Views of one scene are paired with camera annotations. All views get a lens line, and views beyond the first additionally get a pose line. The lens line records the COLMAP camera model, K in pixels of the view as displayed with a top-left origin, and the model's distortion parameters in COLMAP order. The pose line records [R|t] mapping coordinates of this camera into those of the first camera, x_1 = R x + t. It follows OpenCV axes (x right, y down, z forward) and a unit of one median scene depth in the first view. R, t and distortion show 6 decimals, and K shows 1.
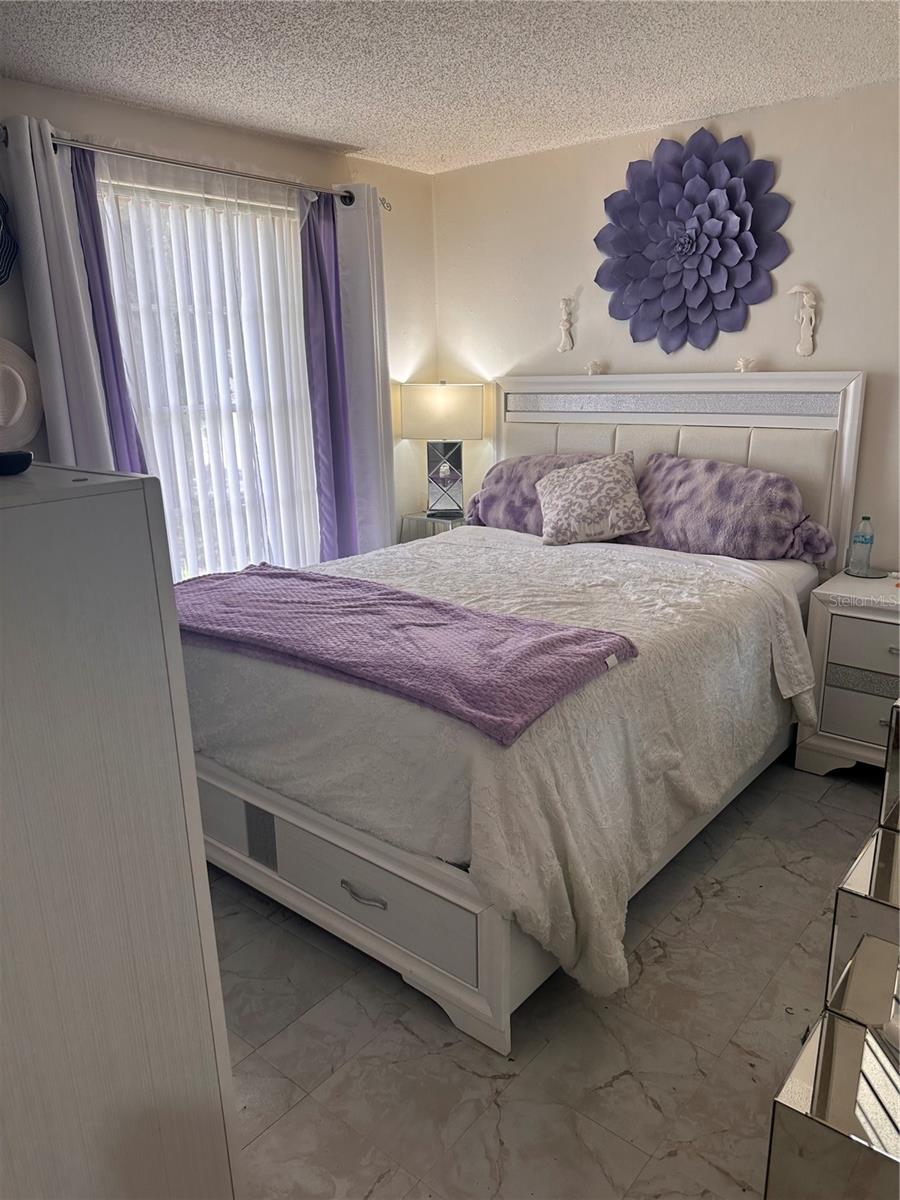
lens RADIAL K [[848.9, 0, 446.6], [0, 848.9, 607.1], [0, 0, 1]] dist [0.086147, -0.091913]
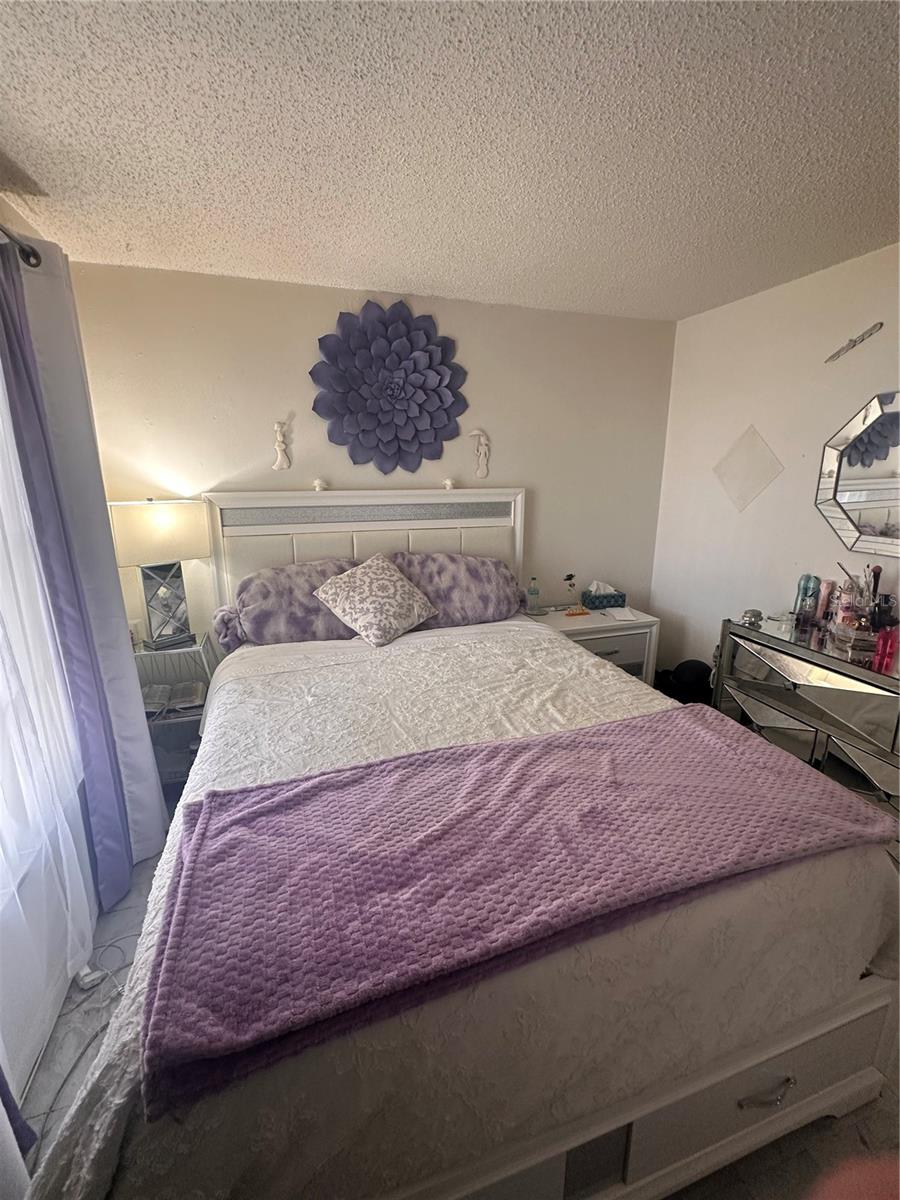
lens RADIAL K [[520.2, 0, 453.5], [0, 520.2, 598.8], [0, 0, 1]] dist [0.027716, -0.000056]
pose [[0.547617, -0.184452, 0.816146, -0.358208], [0.225464, 0.971850, 0.068360, -0.155199], [-0.805780, 0.146577, 0.573789, 0.534849]]
